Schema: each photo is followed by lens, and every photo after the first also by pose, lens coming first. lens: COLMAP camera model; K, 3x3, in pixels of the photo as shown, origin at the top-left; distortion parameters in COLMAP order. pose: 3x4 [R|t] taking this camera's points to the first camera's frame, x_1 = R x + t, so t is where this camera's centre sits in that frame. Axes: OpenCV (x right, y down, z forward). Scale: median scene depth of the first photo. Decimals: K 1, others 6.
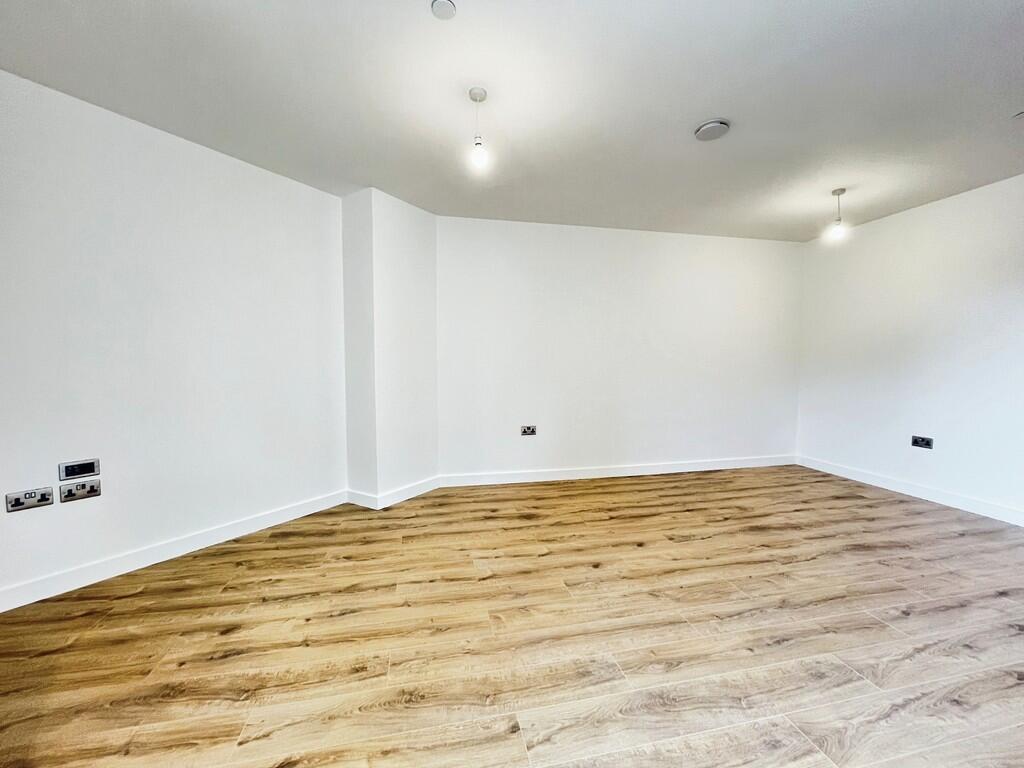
lens RADIAL K [[412.6, 0, 507.9], [0, 412.6, 387.9], [0, 0, 1]] dist [-0.002924, 0.000358]
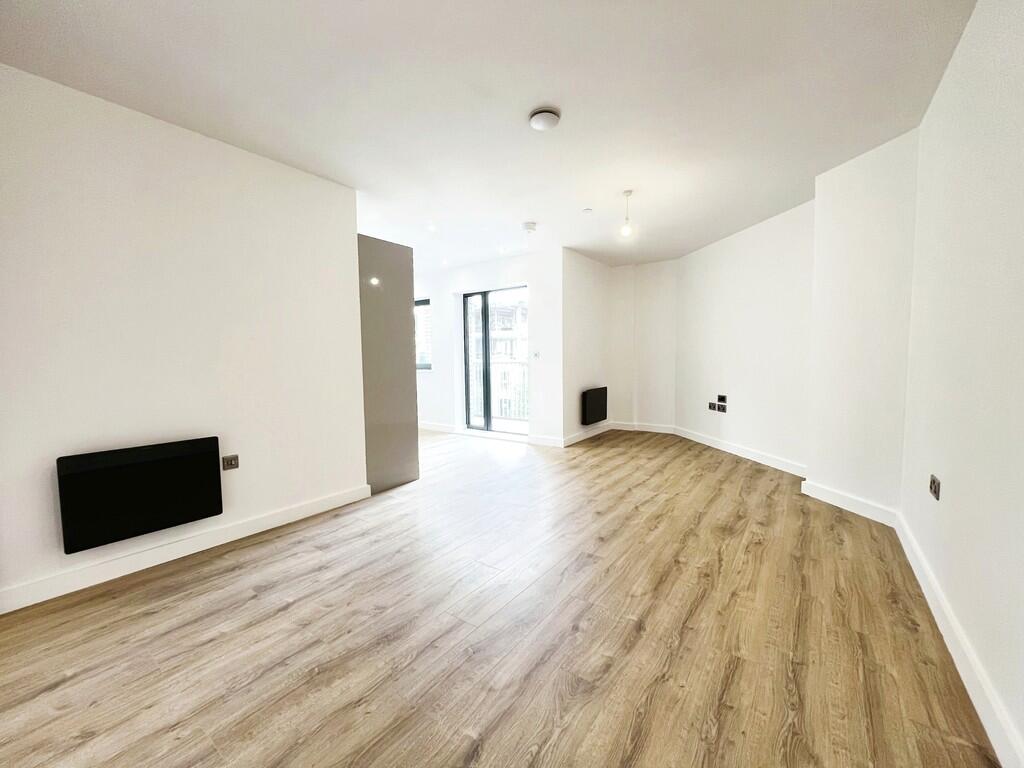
lens RADIAL K [[412.6, 0, 507.9], [0, 412.6, 387.9], [0, 0, 1]] dist [-0.002924, 0.000358]
pose [[-0.750912, 0.057661, -0.657880, 0.959664], [-0.026793, 0.992701, 0.117589, -0.070649], [0.659858, 0.105926, -0.743886, 1.336213]]
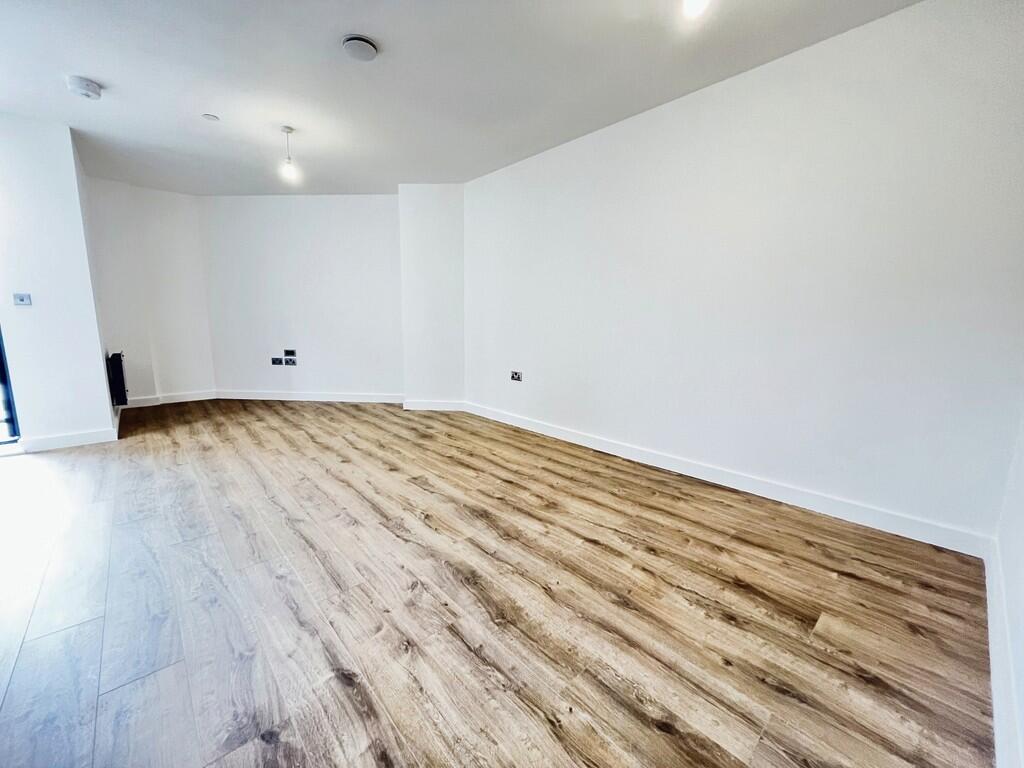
lens RADIAL K [[412.6, 0, 507.9], [0, 412.6, 387.9], [0, 0, 1]] dist [-0.002924, 0.000358]
pose [[0.495846, 0.147539, -0.855785, 1.205080], [-0.063224, 0.988980, 0.133869, -0.003655], [0.866106, -0.012273, 0.499710, 0.622062]]
